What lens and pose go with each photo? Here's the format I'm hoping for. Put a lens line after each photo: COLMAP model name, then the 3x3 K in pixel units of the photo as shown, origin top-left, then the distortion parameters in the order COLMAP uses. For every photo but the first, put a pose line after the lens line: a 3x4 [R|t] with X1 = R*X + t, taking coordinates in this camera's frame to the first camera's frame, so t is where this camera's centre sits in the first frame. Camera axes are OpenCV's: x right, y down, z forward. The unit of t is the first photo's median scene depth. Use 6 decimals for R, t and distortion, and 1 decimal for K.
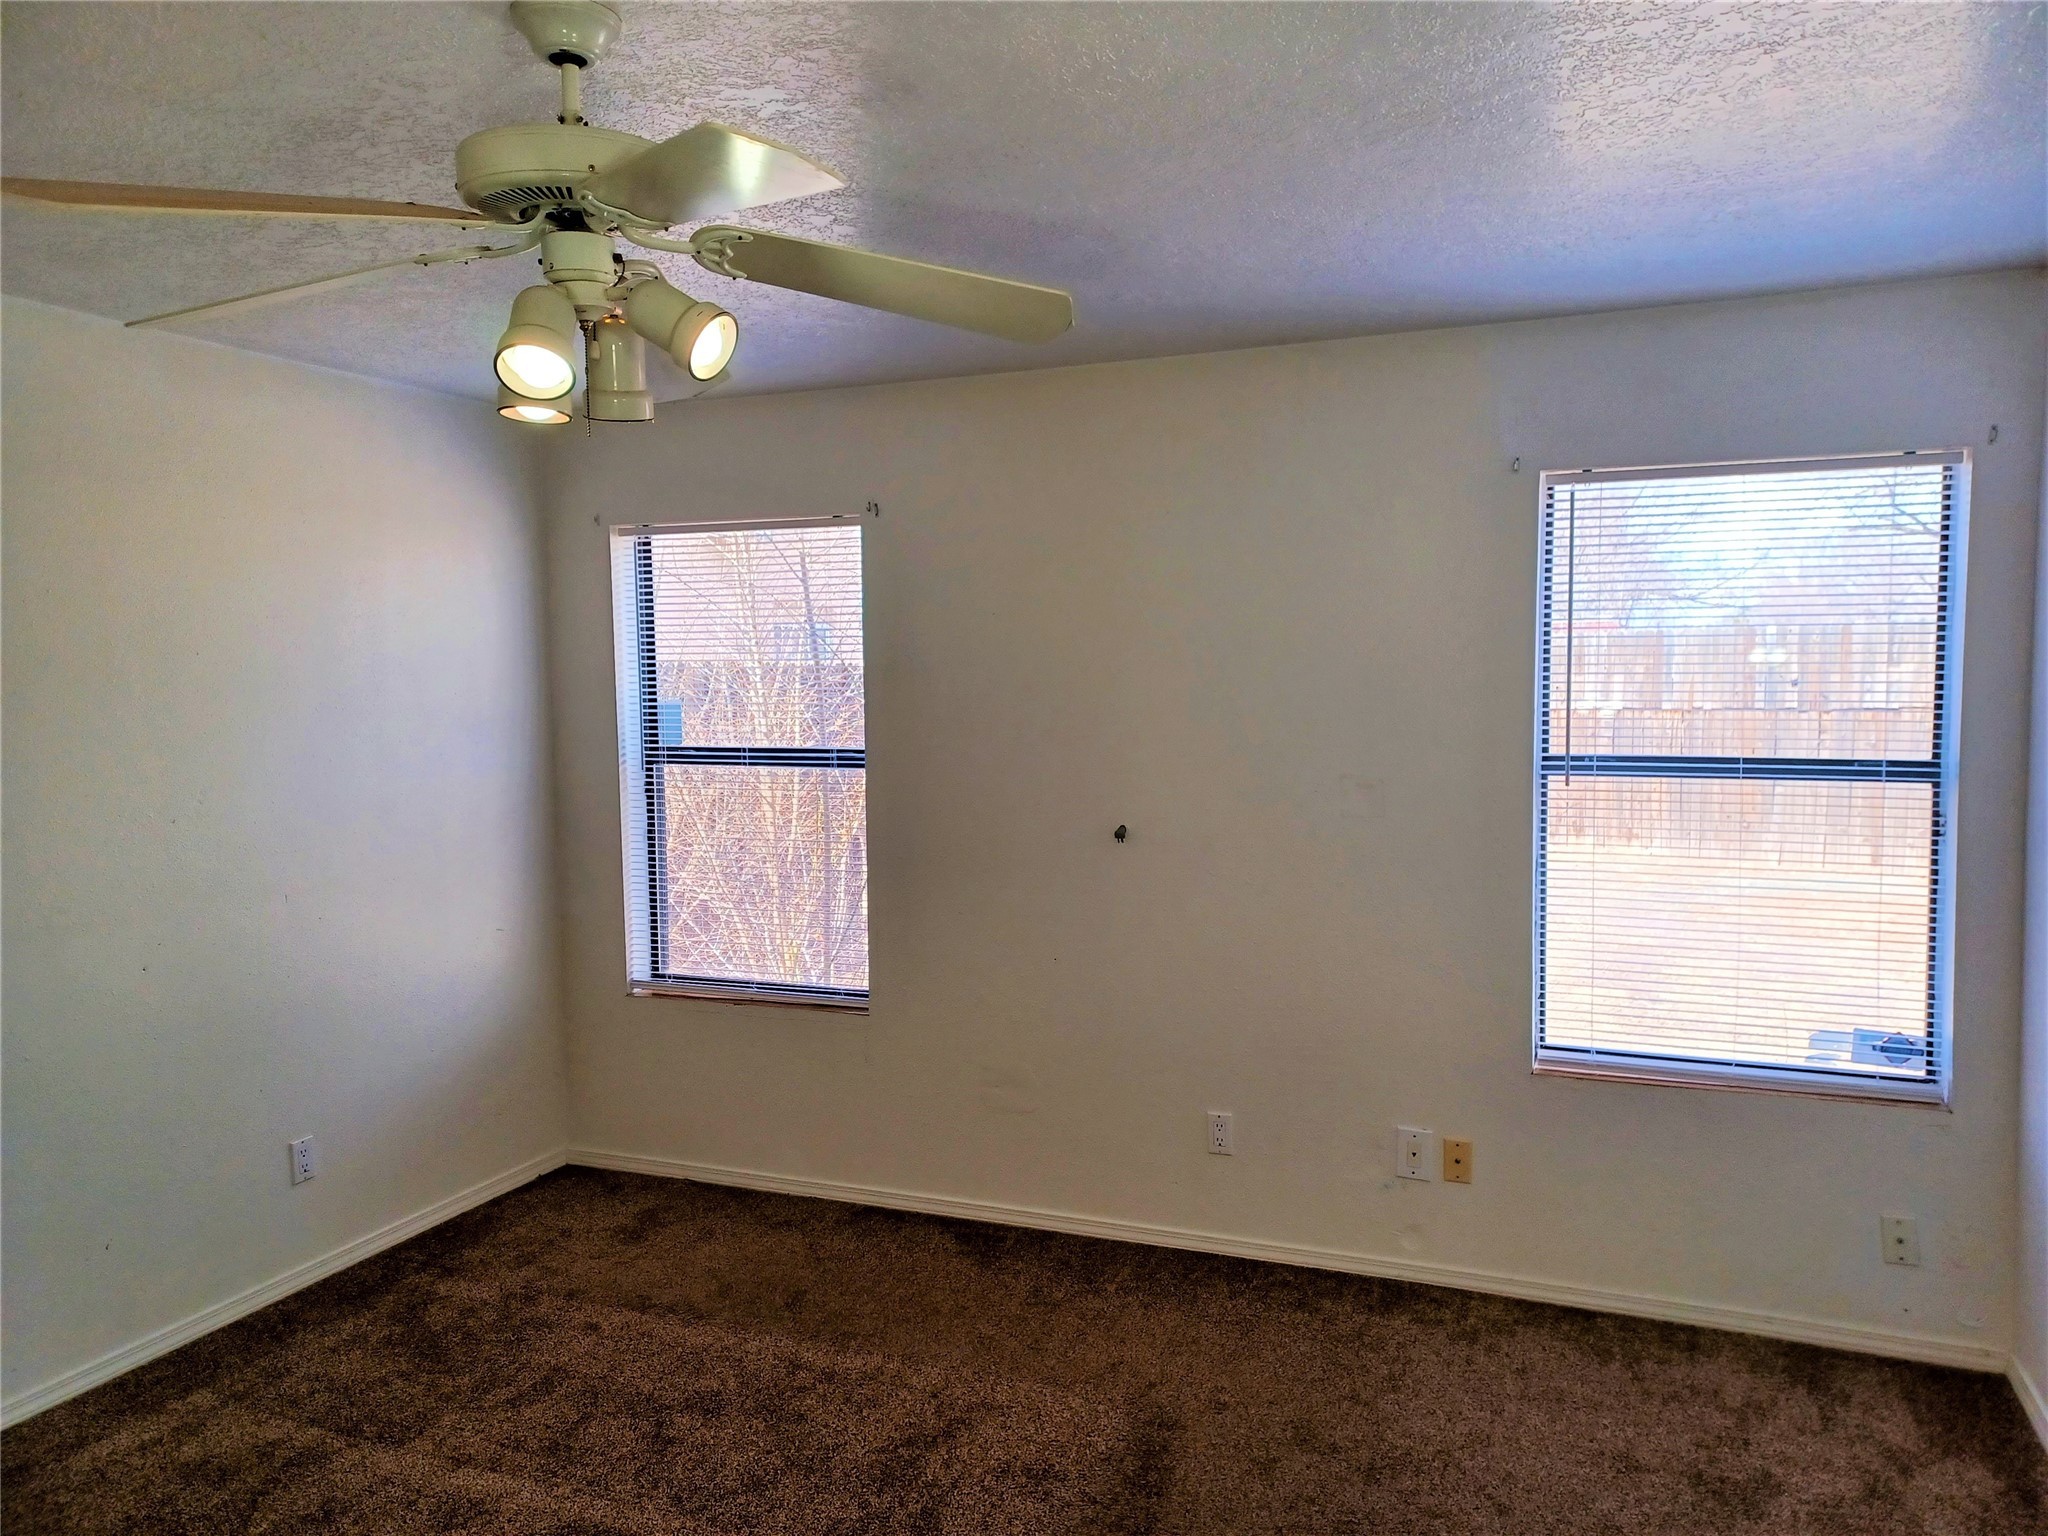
lens RADIAL K [[1441.7, 0, 1024.0], [0, 1441.7, 768.0], [0, 0, 1]] dist [-0.013593, 0.027791]
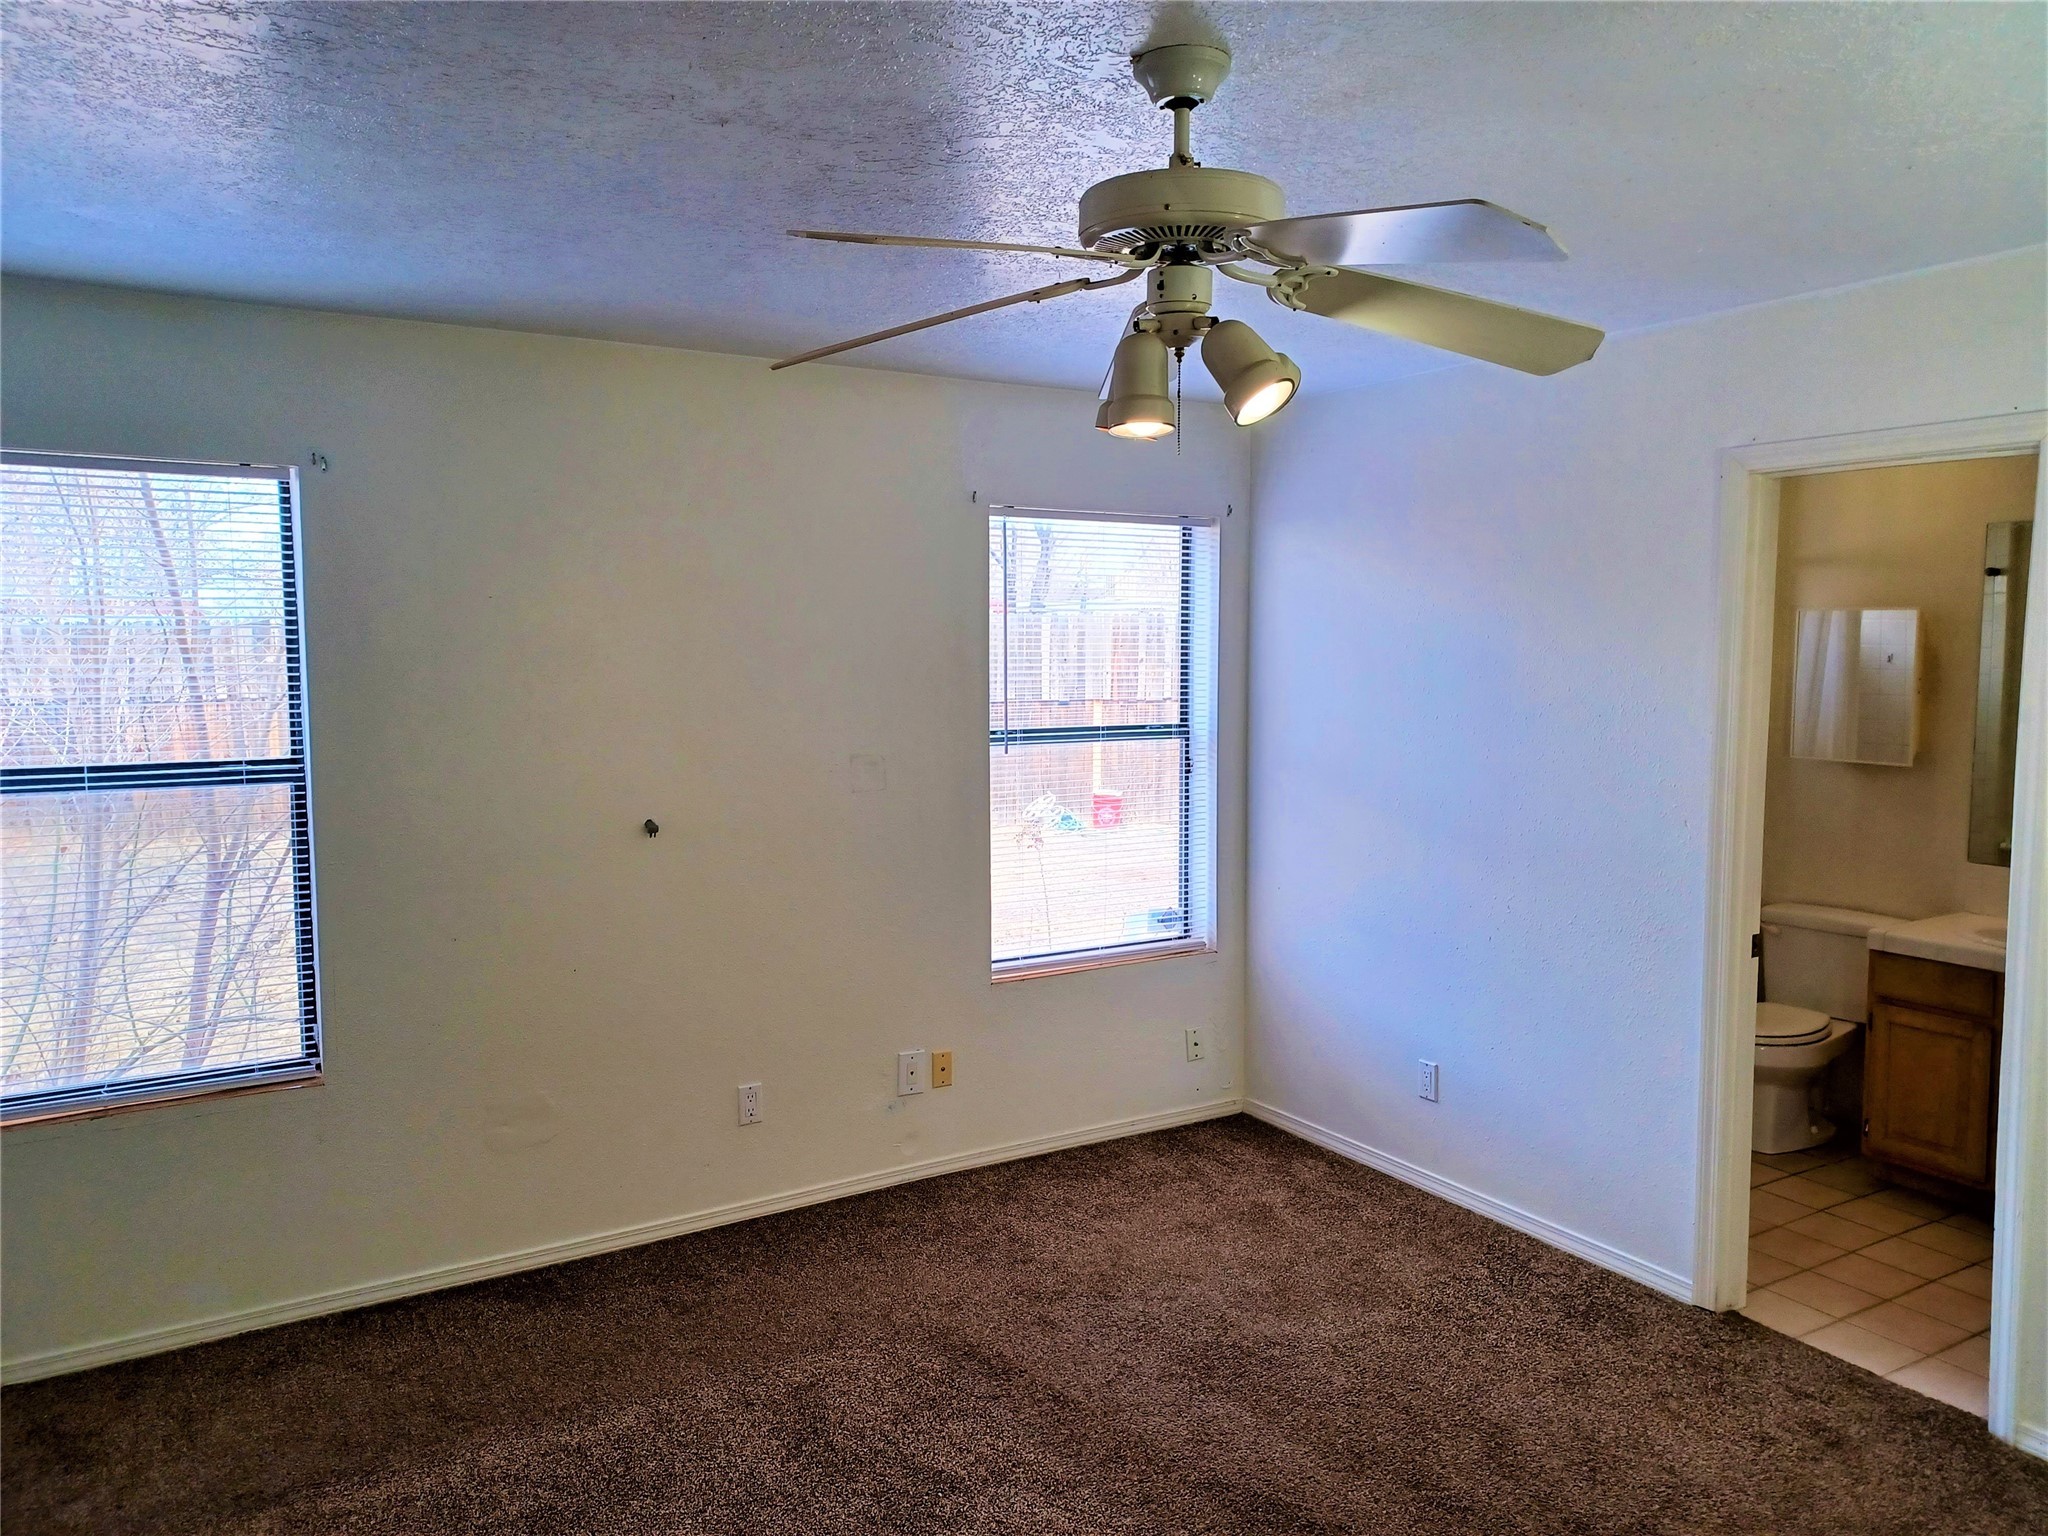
lens RADIAL K [[1441.7, 0, 1024.0], [0, 1441.7, 768.0], [0, 0, 1]] dist [-0.013593, 0.027791]
pose [[0.587886, -0.060544, 0.806675, -0.647897], [0.047161, 0.998064, 0.040539, -0.026150], [-0.807568, 0.014211, 0.589604, 0.239726]]
